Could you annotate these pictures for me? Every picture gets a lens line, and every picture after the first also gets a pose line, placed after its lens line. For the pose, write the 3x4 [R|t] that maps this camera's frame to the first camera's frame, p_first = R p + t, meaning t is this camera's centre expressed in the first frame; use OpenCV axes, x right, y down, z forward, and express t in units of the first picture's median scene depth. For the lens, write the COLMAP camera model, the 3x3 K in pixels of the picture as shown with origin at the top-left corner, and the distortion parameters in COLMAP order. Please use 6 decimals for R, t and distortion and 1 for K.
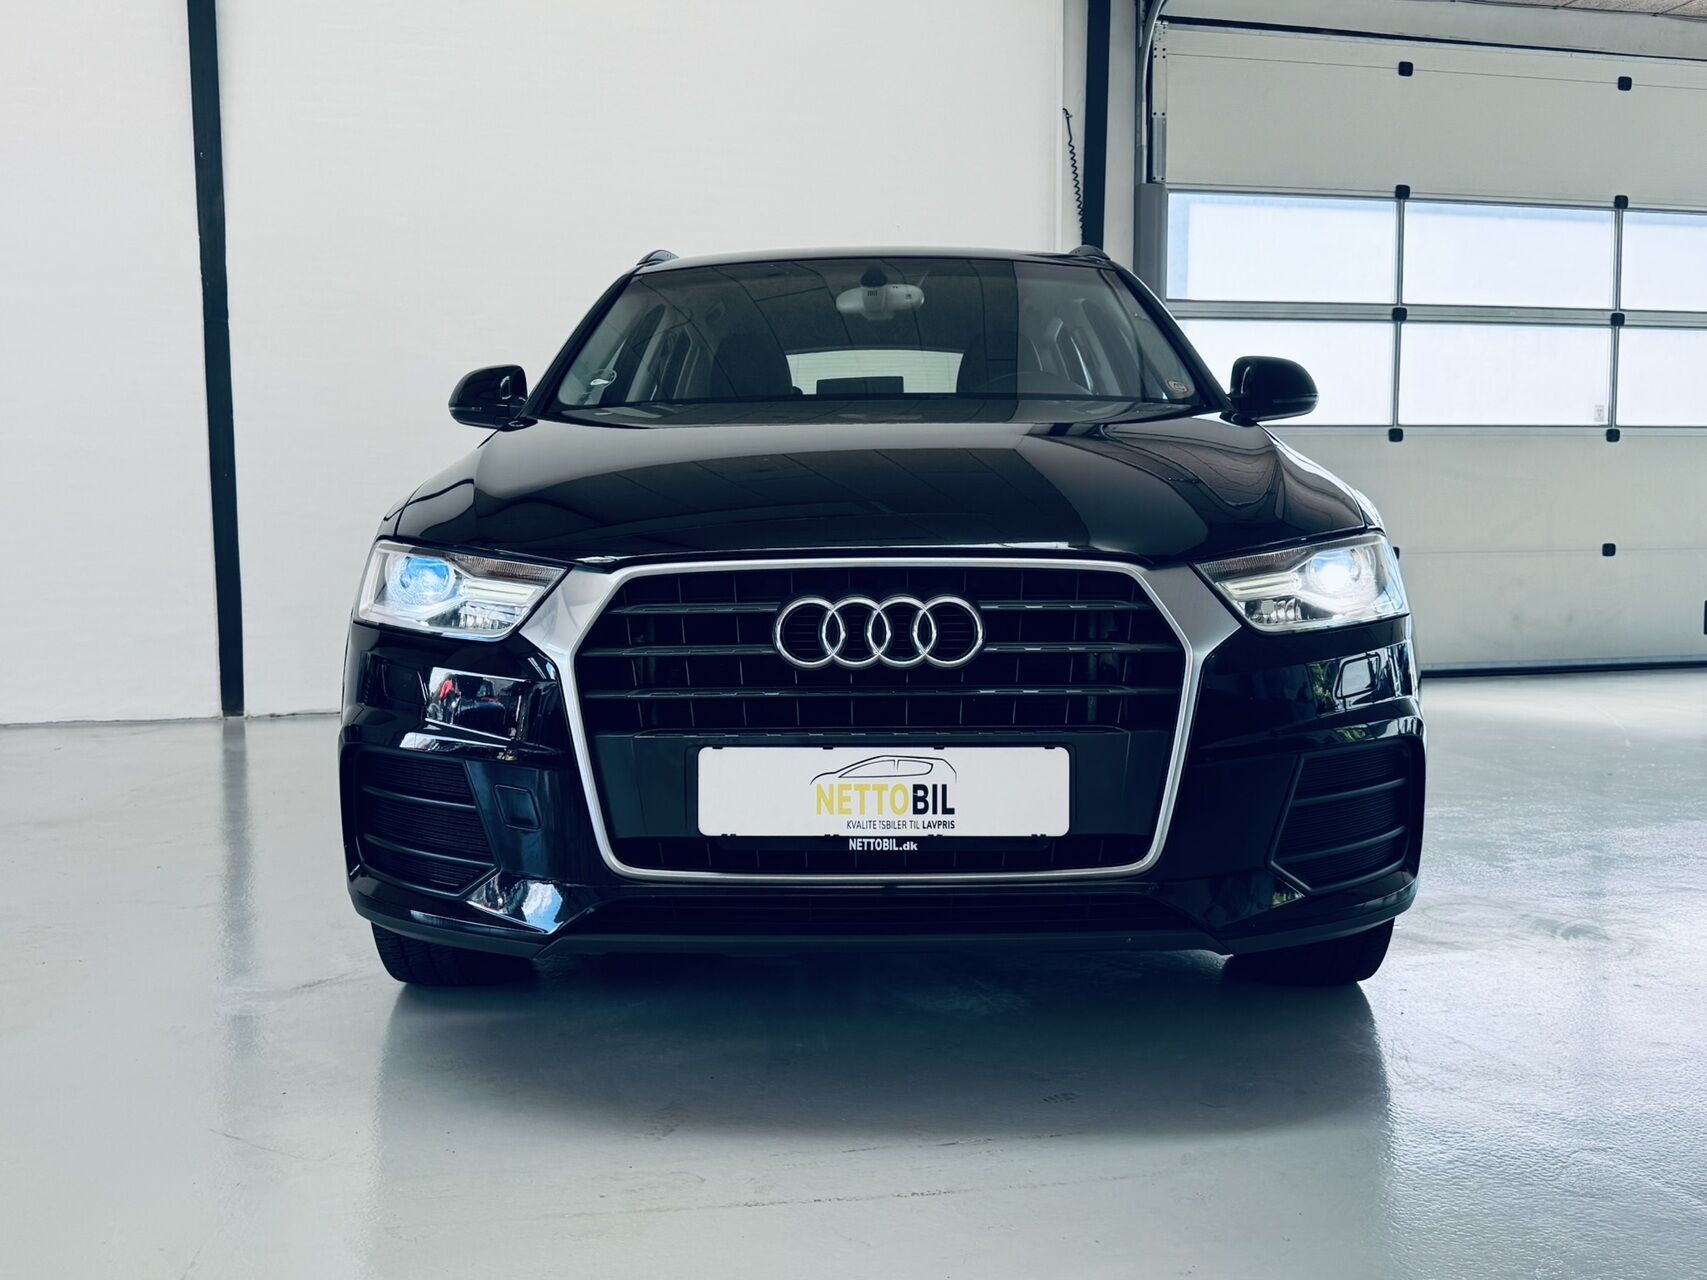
lens RADIAL K [[1679.7, 0, 853.5], [0, 1679.7, 640.0], [0, 0, 1]] dist [0.089522, -0.152038]
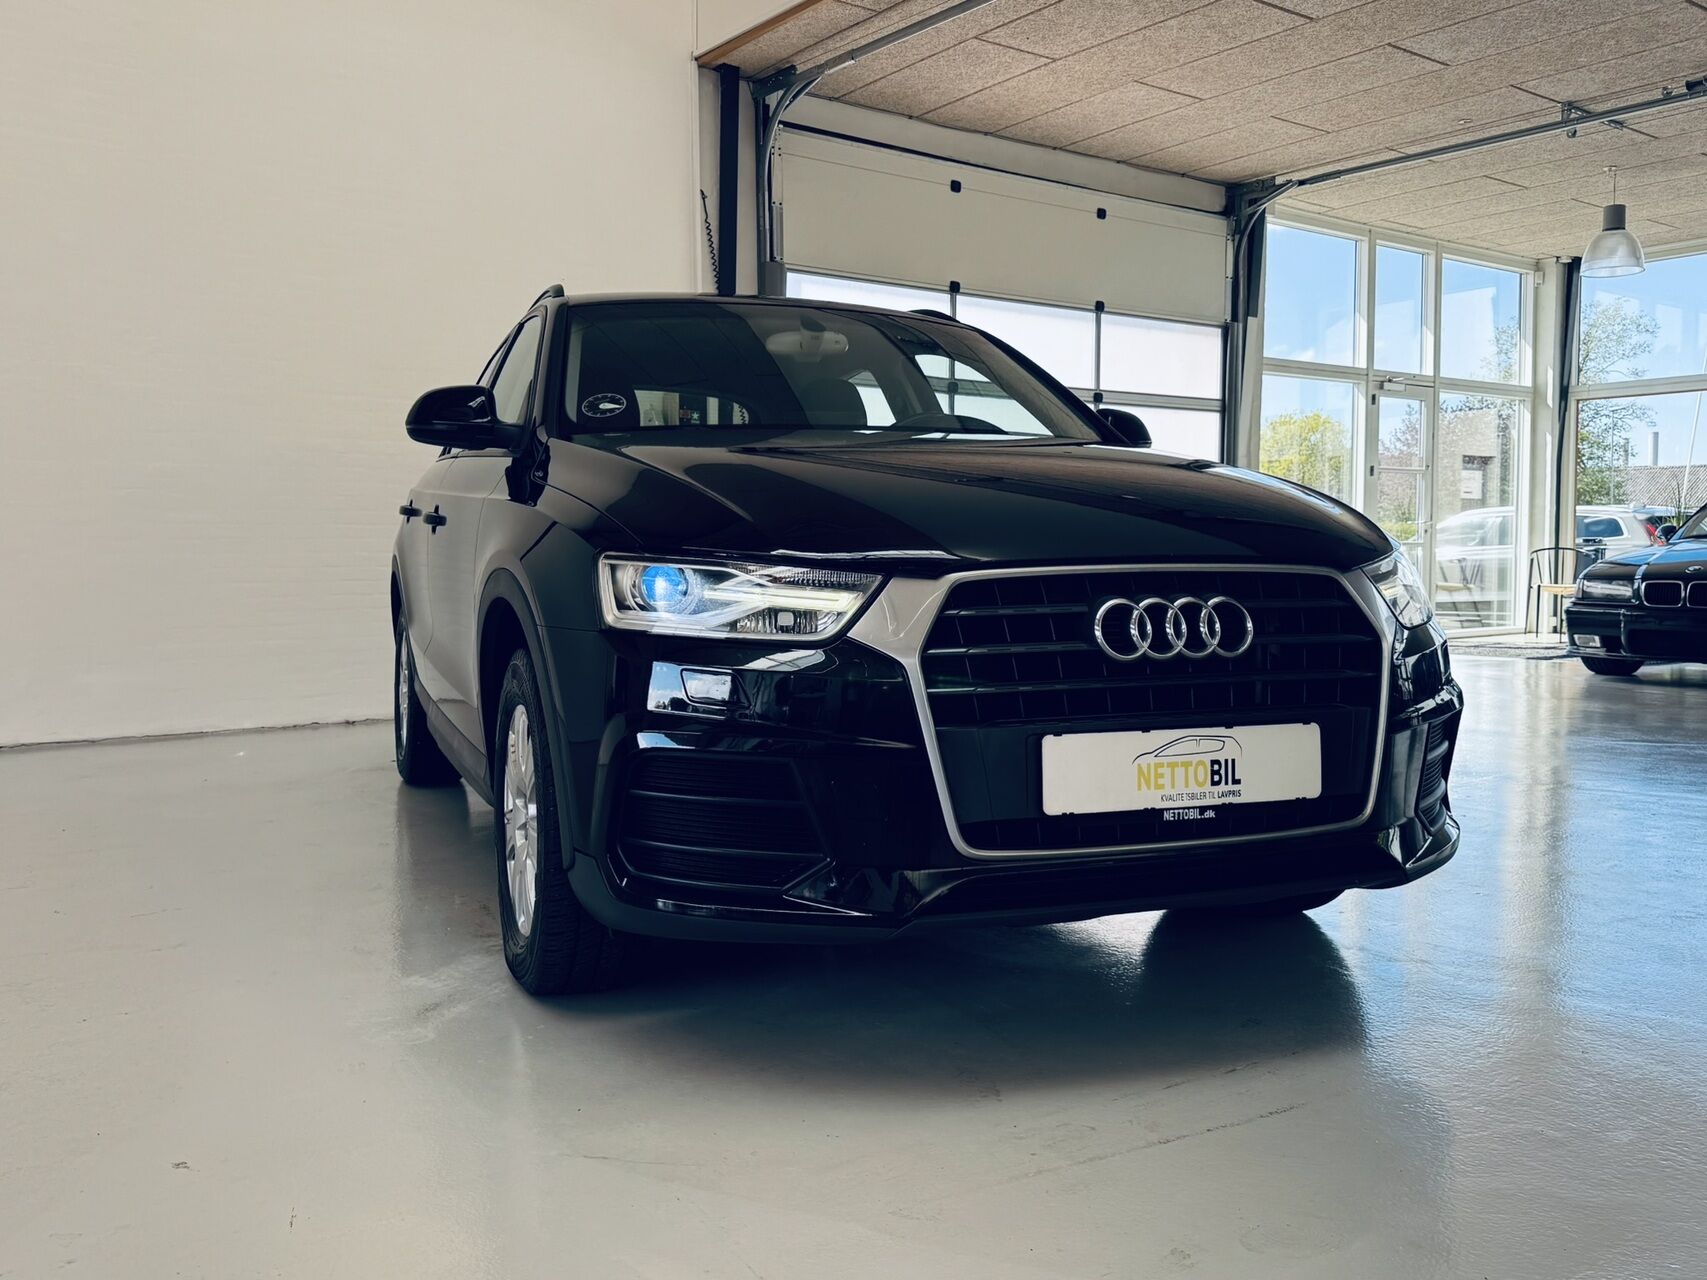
lens RADIAL K [[1452.6, 0, 853.5], [0, 1452.6, 640.0], [0, 0, 1]] dist [0.102632, -0.009243]
pose [[0.926571, -0.019206, 0.375630, -0.560769], [0.024386, 0.999662, -0.009041, 0.007016], [-0.375329, 0.017537, 0.926726, 0.163073]]
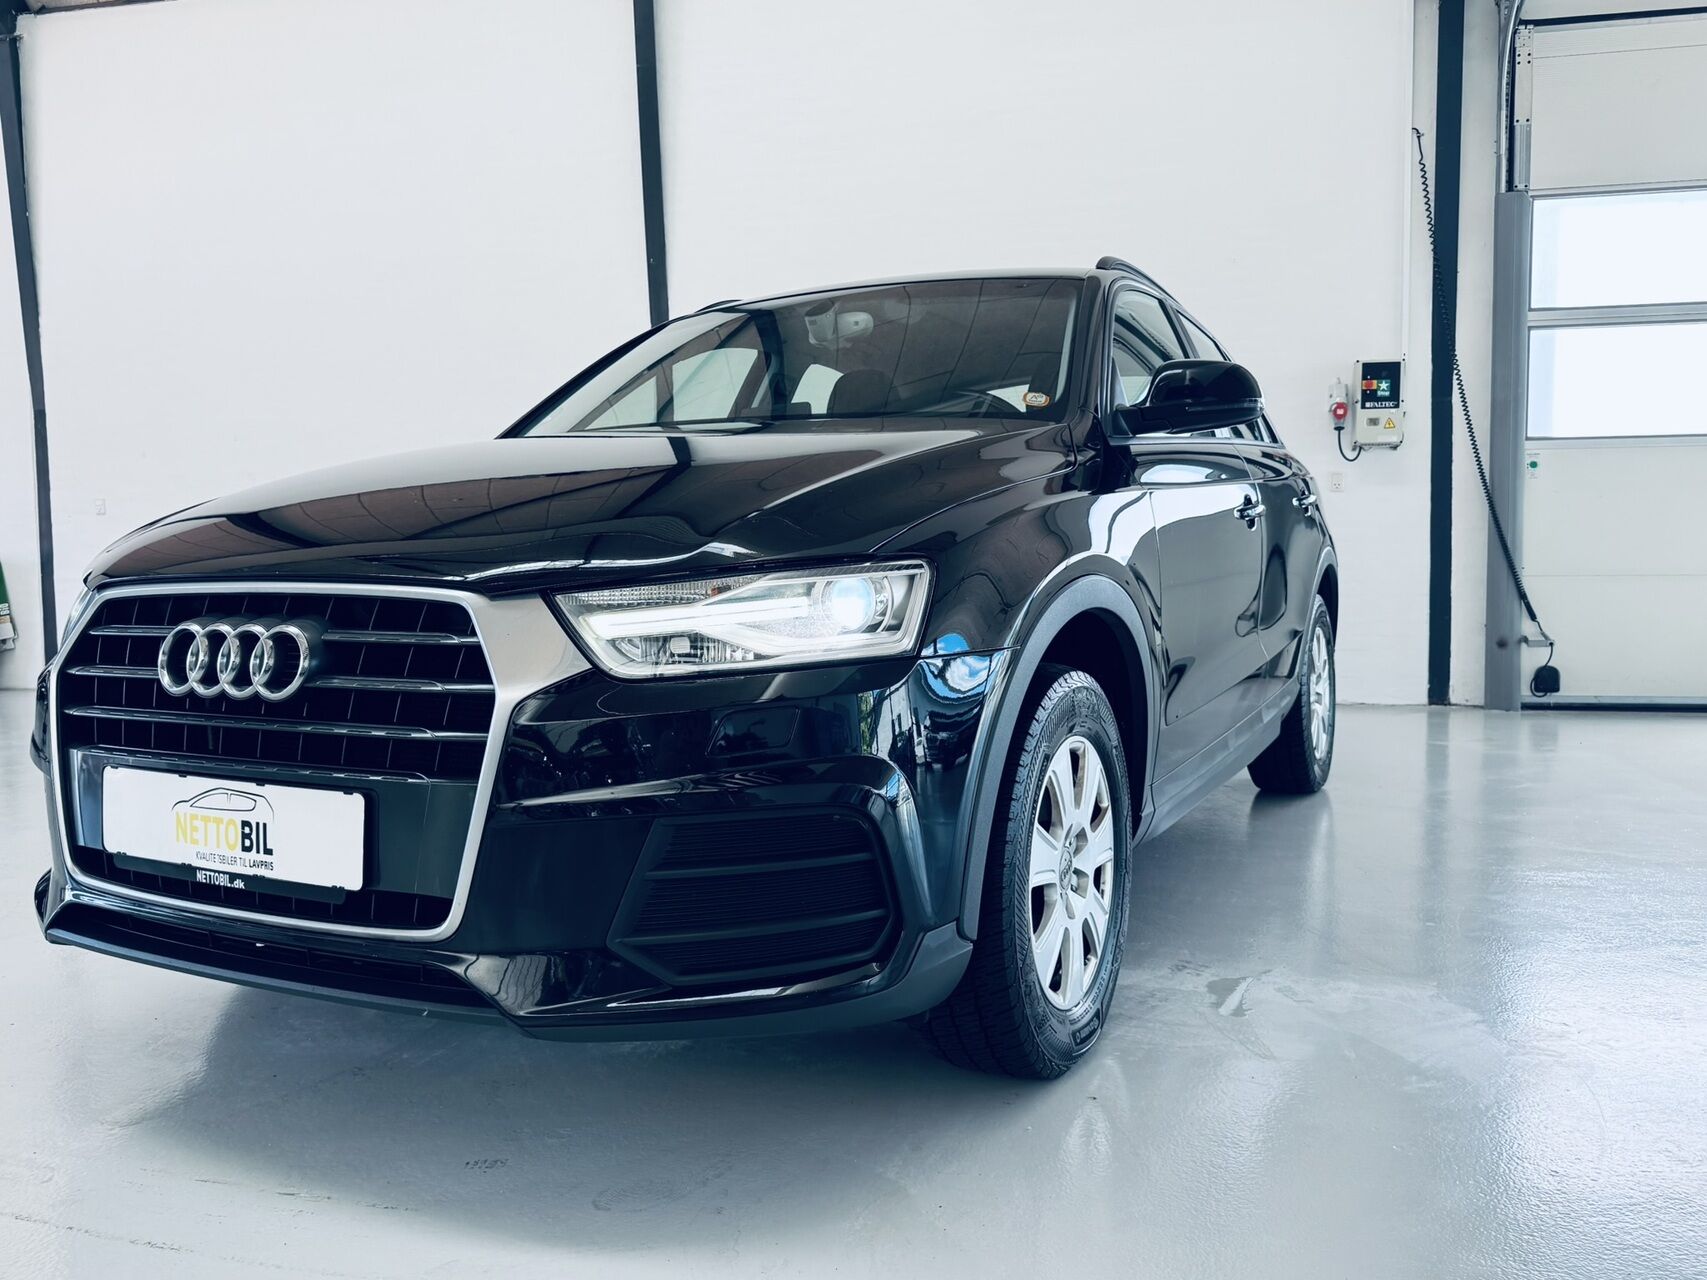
lens RADIAL K [[1344.2, 0, 853.5], [0, 1344.2, 640.0], [0, 0, 1]] dist [0.004235, -0.002169]
pose [[0.893040, 0.027324, -0.449146, 0.684429], [-0.024906, 0.999626, 0.011292, -0.033942], [0.449287, 0.001102, 0.893387, 0.468200]]
